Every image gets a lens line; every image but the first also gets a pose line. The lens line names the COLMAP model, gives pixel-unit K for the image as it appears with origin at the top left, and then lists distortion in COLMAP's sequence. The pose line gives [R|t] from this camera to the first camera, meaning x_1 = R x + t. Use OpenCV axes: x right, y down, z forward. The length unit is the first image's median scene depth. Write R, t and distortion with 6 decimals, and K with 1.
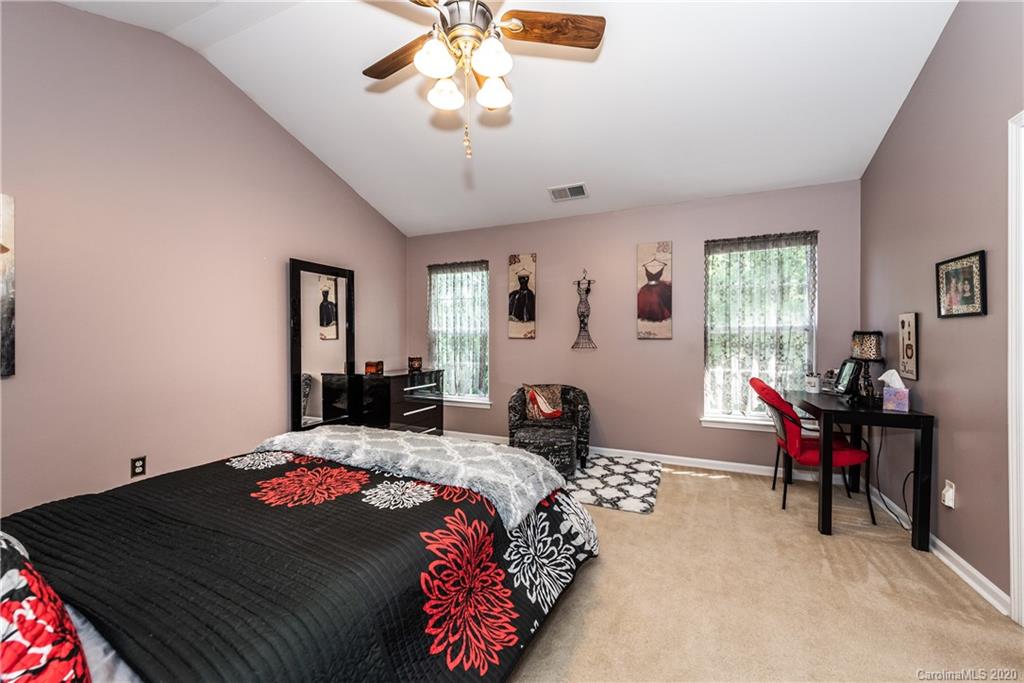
lens RADIAL K [[402.8, 0, 514.1], [0, 402.8, 339.2], [0, 0, 1]] dist [0.012234, -0.002077]
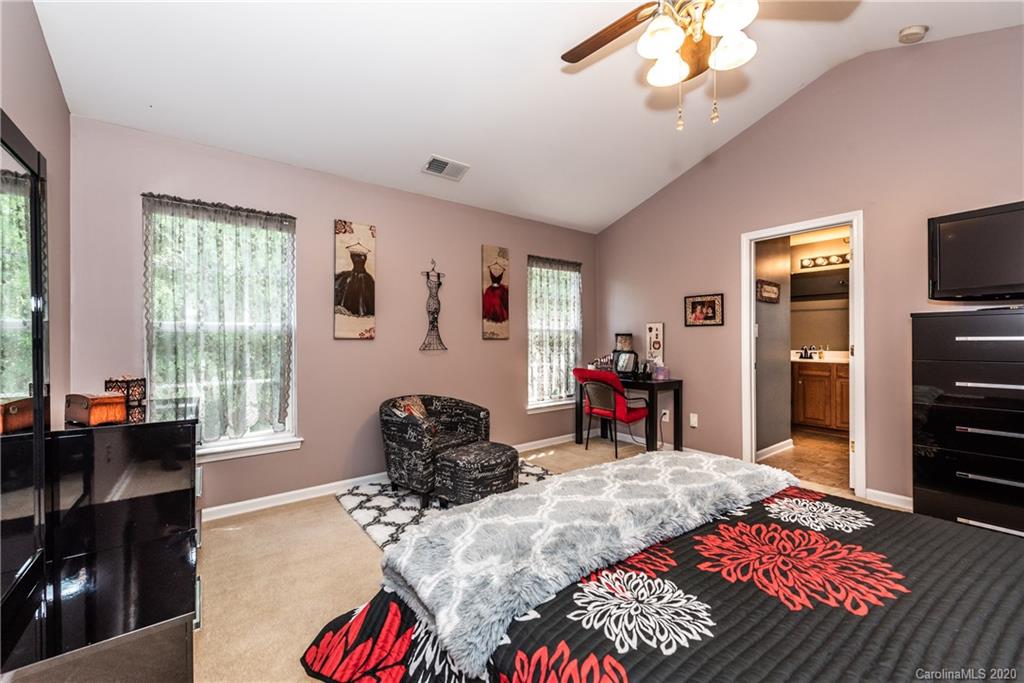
lens RADIAL K [[407.6, 0, 507.0], [0, 407.6, 340.9], [0, 0, 1]] dist [0.010392, -0.001082]
pose [[0.488729, -0.006035, 0.872415, -0.558666], [0.007987, 0.999965, 0.002443, 0.001728], [-0.872399, 0.005774, 0.488760, 0.464355]]
